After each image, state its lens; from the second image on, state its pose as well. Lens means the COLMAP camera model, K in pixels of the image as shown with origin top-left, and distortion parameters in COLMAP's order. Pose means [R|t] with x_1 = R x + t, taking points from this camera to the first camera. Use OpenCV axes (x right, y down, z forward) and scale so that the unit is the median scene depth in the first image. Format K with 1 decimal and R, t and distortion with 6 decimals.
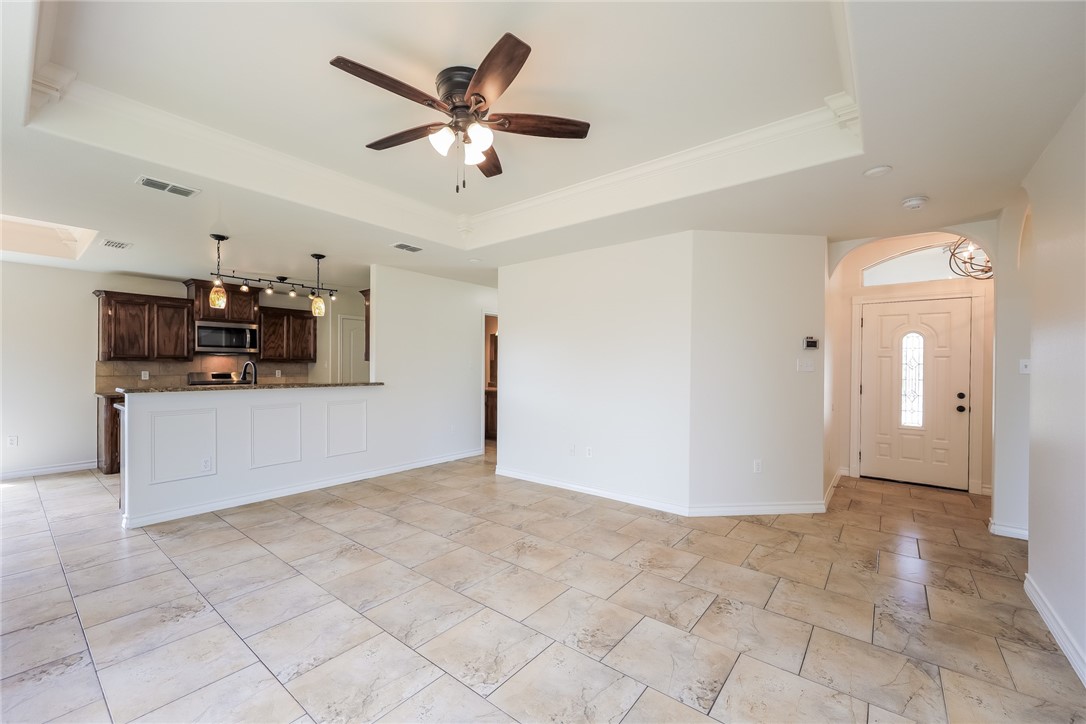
lens RADIAL K [[436.3, 0, 539.3], [0, 436.3, 369.3], [0, 0, 1]] dist [0.001385, -0.000048]
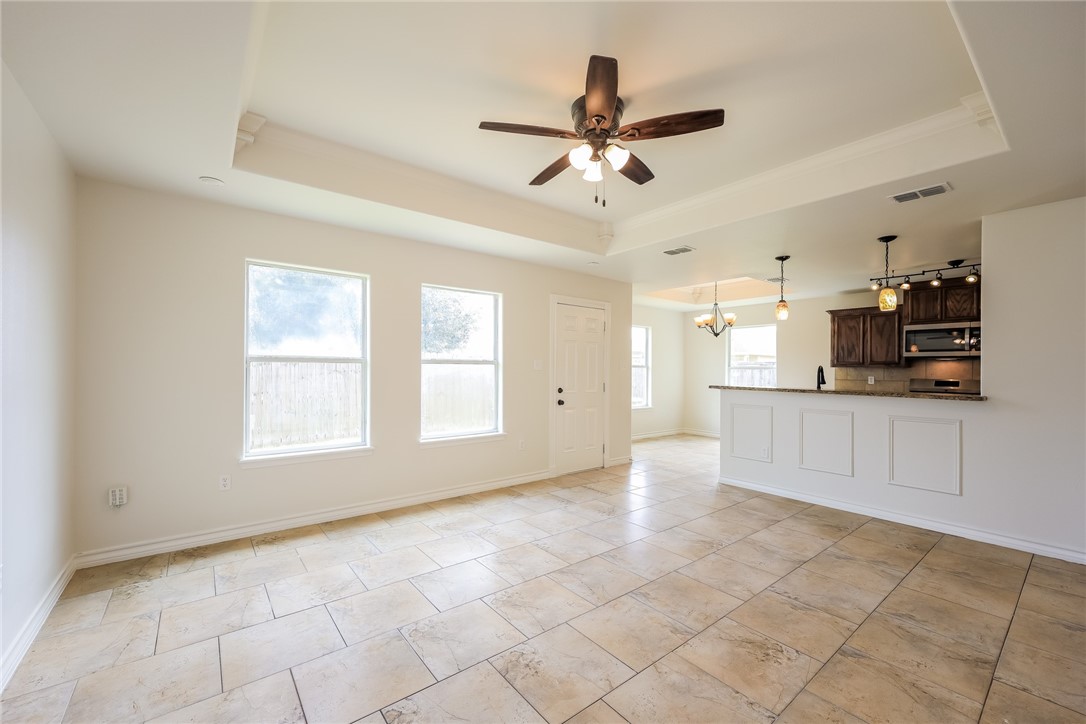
lens RADIAL K [[436.3, 0, 540.7], [0, 436.3, 366.3], [0, 0, 1]] dist [0.001385, -0.000048]
pose [[-0.222002, -0.010527, -0.974989, 0.412359], [-0.015854, 0.999848, -0.007186, -0.000275], [0.974917, 0.013863, -0.222135, 0.501844]]
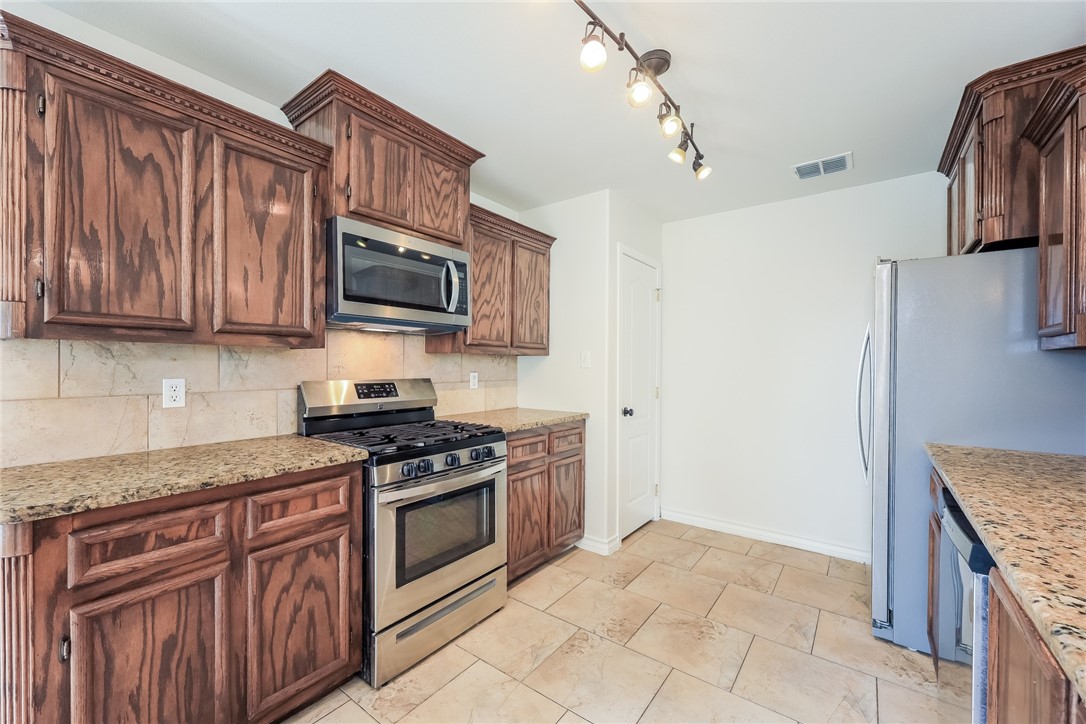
lens RADIAL K [[436.3, 0, 539.5], [0, 436.3, 366.5], [0, 0, 1]] dist [0.001385, -0.000048]
pose [[0.999732, 0.002708, 0.022999, -0.770259], [-0.002693, 0.999996, -0.000663, -0.005618], [-0.023001, 0.000600, 0.999735, 0.813816]]
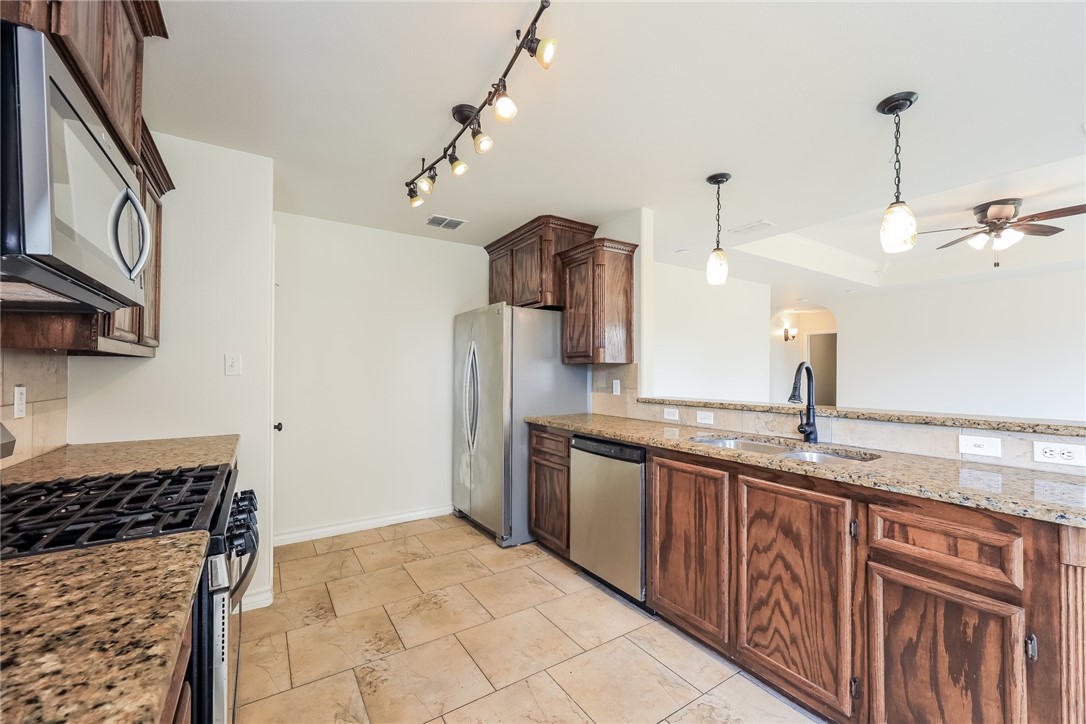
lens RADIAL K [[436.3, 0, 543.3], [0, 436.3, 366.5], [0, 0, 1]] dist [0.001385, -0.000048]
pose [[0.316118, 0.010553, 0.948661, -1.026395], [0.001026, 0.999934, -0.011466, -0.007900], [-0.948719, 0.004598, 0.316086, 0.959441]]
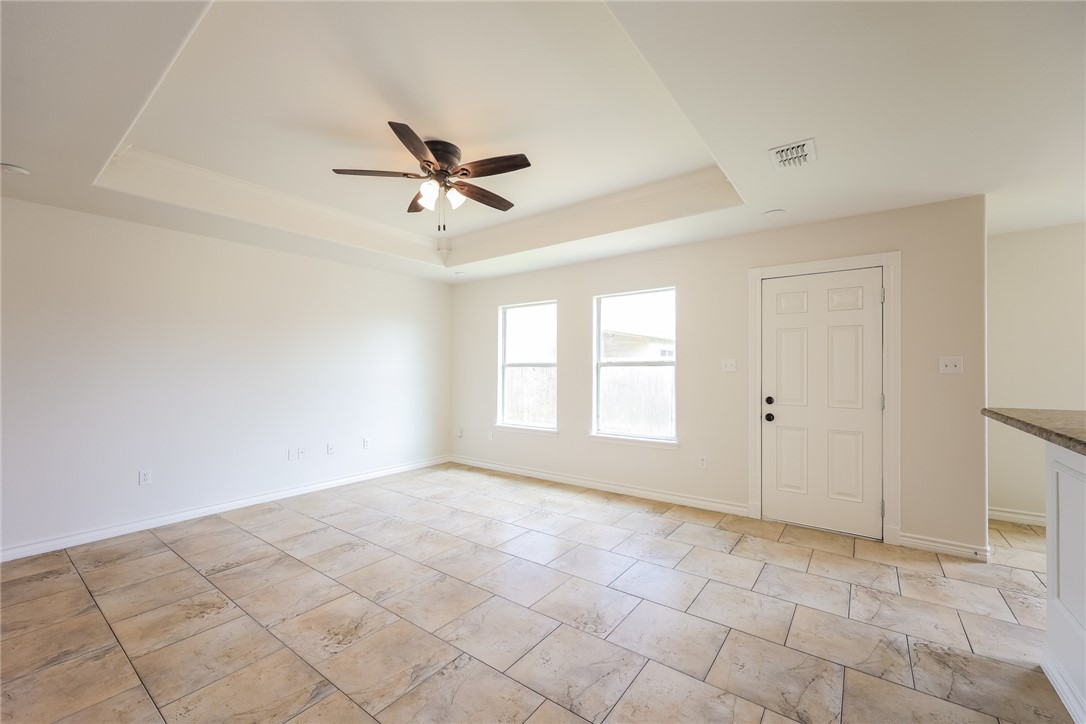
lens RADIAL K [[436.3, 0, 538.2], [0, 436.3, 366.1], [0, 0, 1]] dist [0.001385, -0.000048]
pose [[-0.999515, -0.001808, -0.031096, -0.193429], [-0.001757, 0.999997, -0.001676, -0.006770], [0.031099, -0.001621, -0.999515, 1.040166]]
